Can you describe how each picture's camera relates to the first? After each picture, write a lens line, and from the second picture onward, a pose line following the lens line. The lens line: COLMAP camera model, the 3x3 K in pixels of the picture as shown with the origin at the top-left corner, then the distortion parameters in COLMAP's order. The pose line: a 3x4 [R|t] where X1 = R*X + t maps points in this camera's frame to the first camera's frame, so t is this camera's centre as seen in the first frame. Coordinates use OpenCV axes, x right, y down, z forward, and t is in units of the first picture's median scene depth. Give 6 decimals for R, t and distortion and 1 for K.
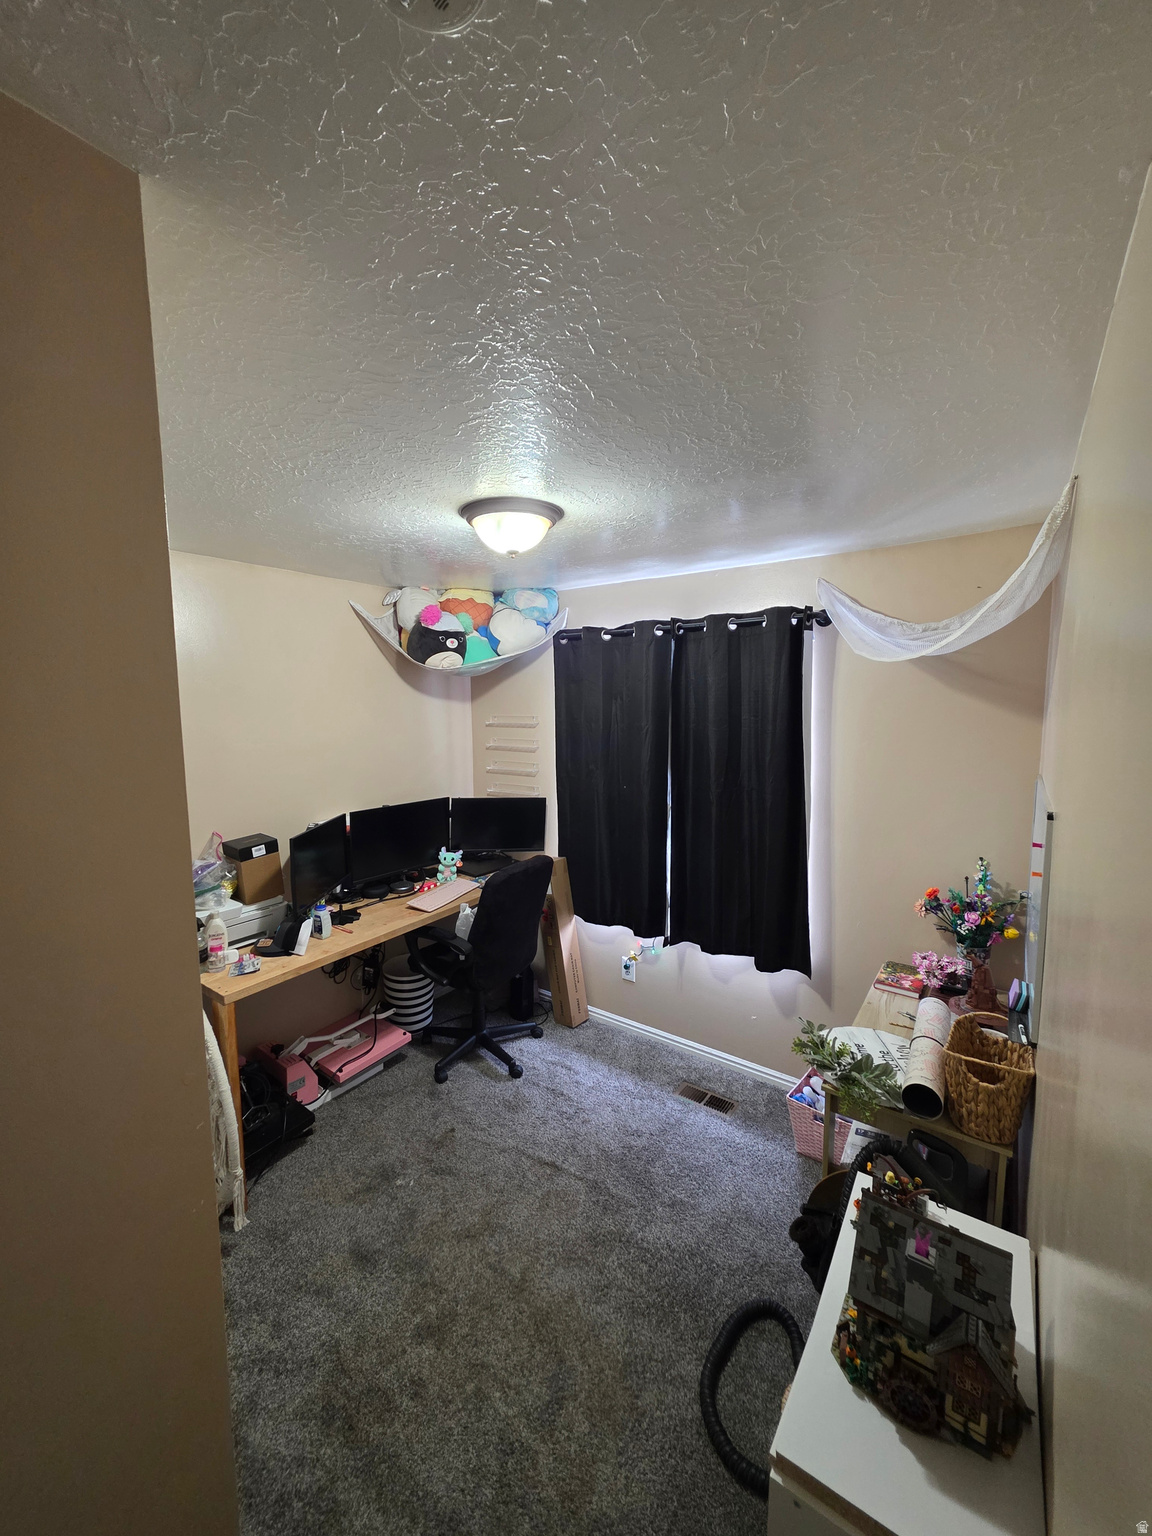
lens RADIAL K [[615.1, 0, 569.6], [0, 615.1, 764.3], [0, 0, 1]] dist [0.006728, 0.000821]
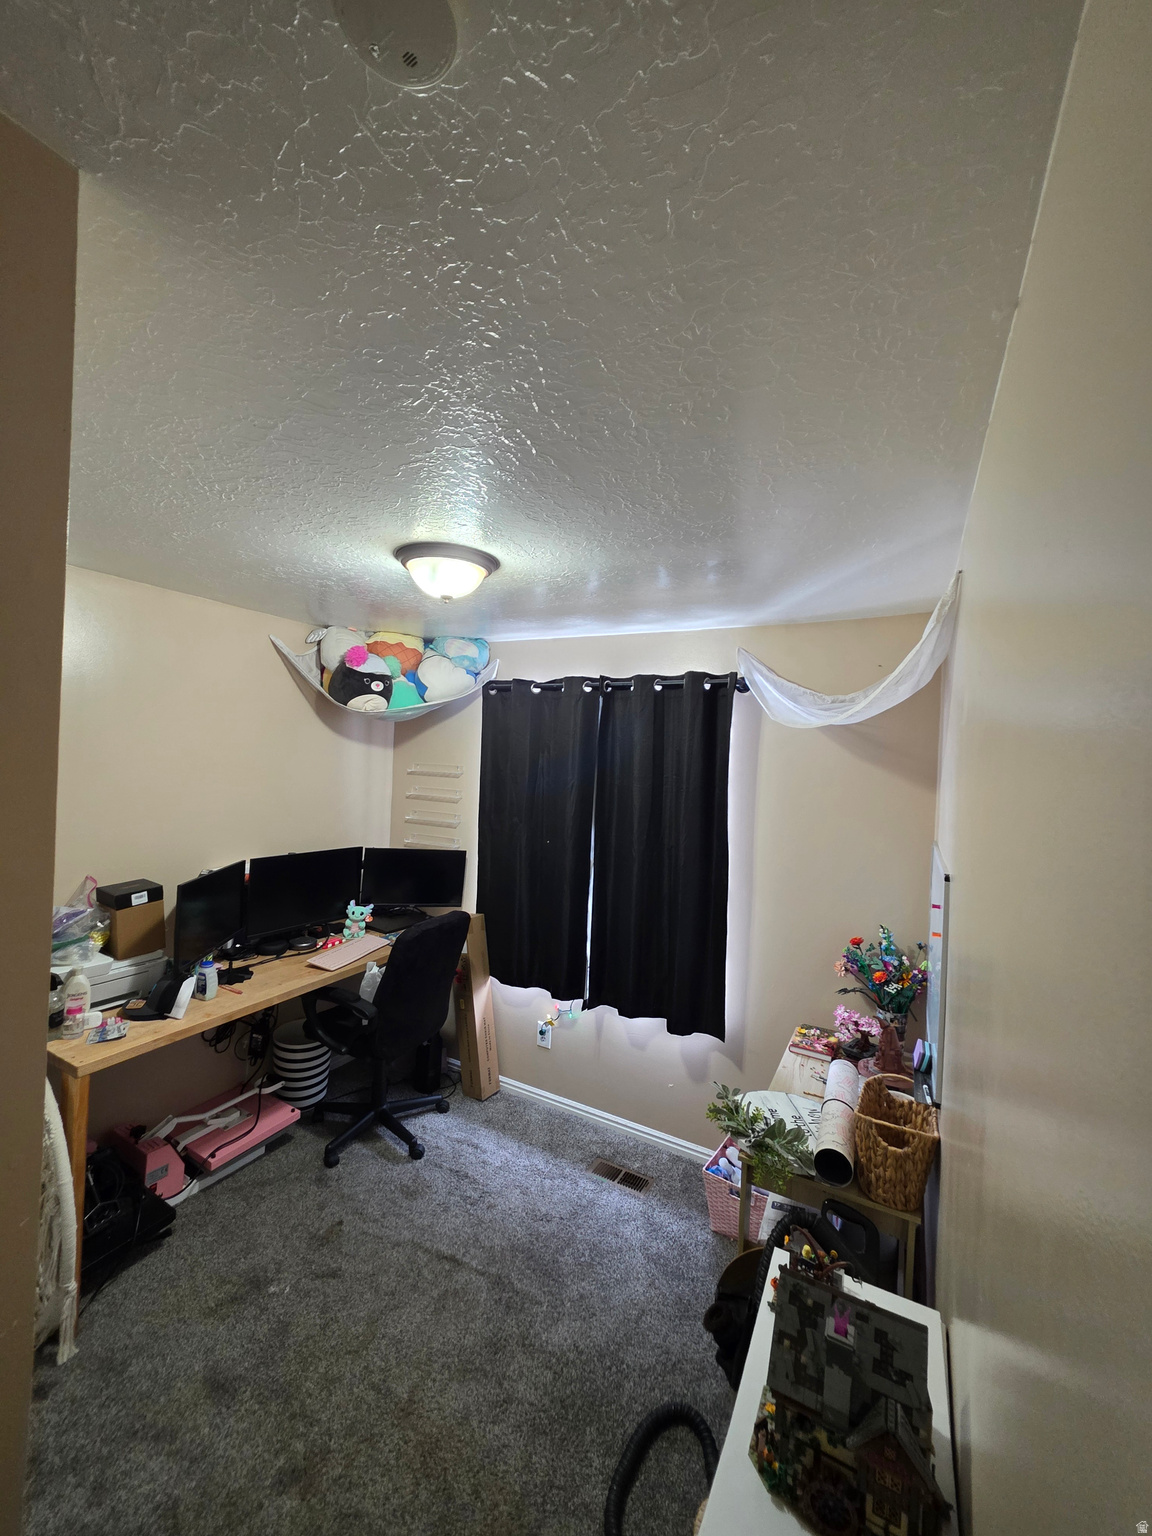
lens RADIAL K [[619.7, 0, 572.7], [0, 619.7, 758.3], [0, 0, 1]] dist [0.000427, 0.002366]
pose [[0.991055, 0.048622, 0.124282, -0.001581], [-0.035754, 0.993961, -0.103750, 0.010391], [-0.128576, 0.098378, 0.986808, 0.008694]]
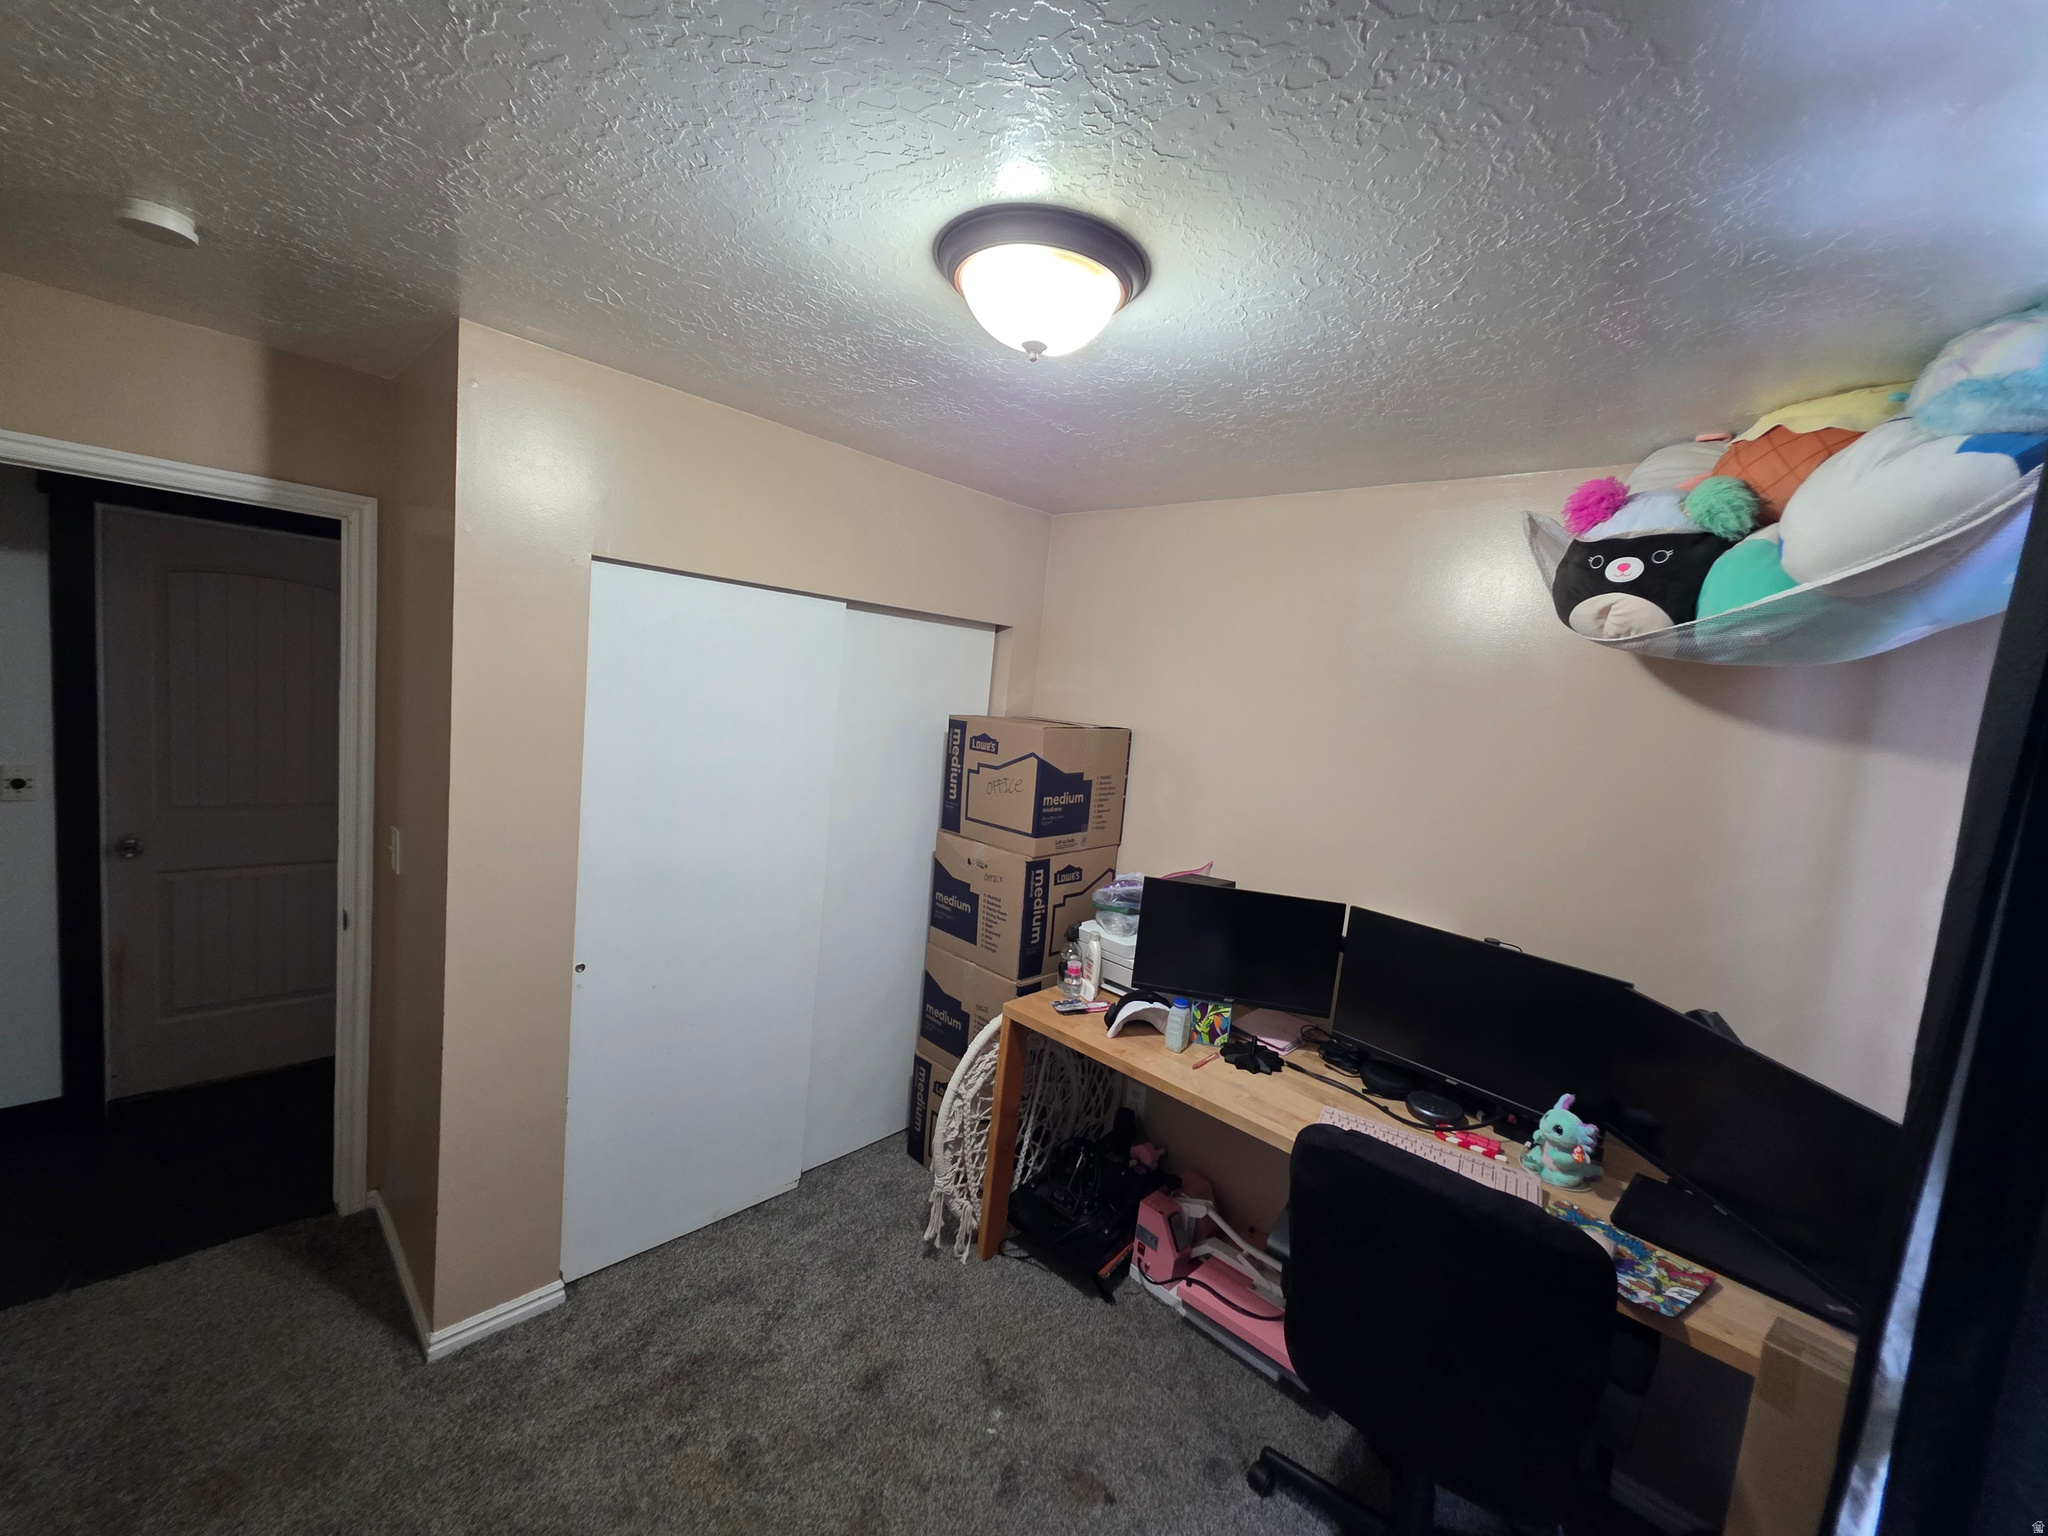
lens RADIAL K [[826.3, 0, 1018.8], [0, 826.3, 773.2], [0, 0, 1]] dist [0.000427, 0.002366]
pose [[-0.143239, 0.097971, -0.984827, 0.561370], [-0.206437, 0.970242, 0.126545, -0.093951], [0.967919, 0.221431, -0.118752, 1.087832]]
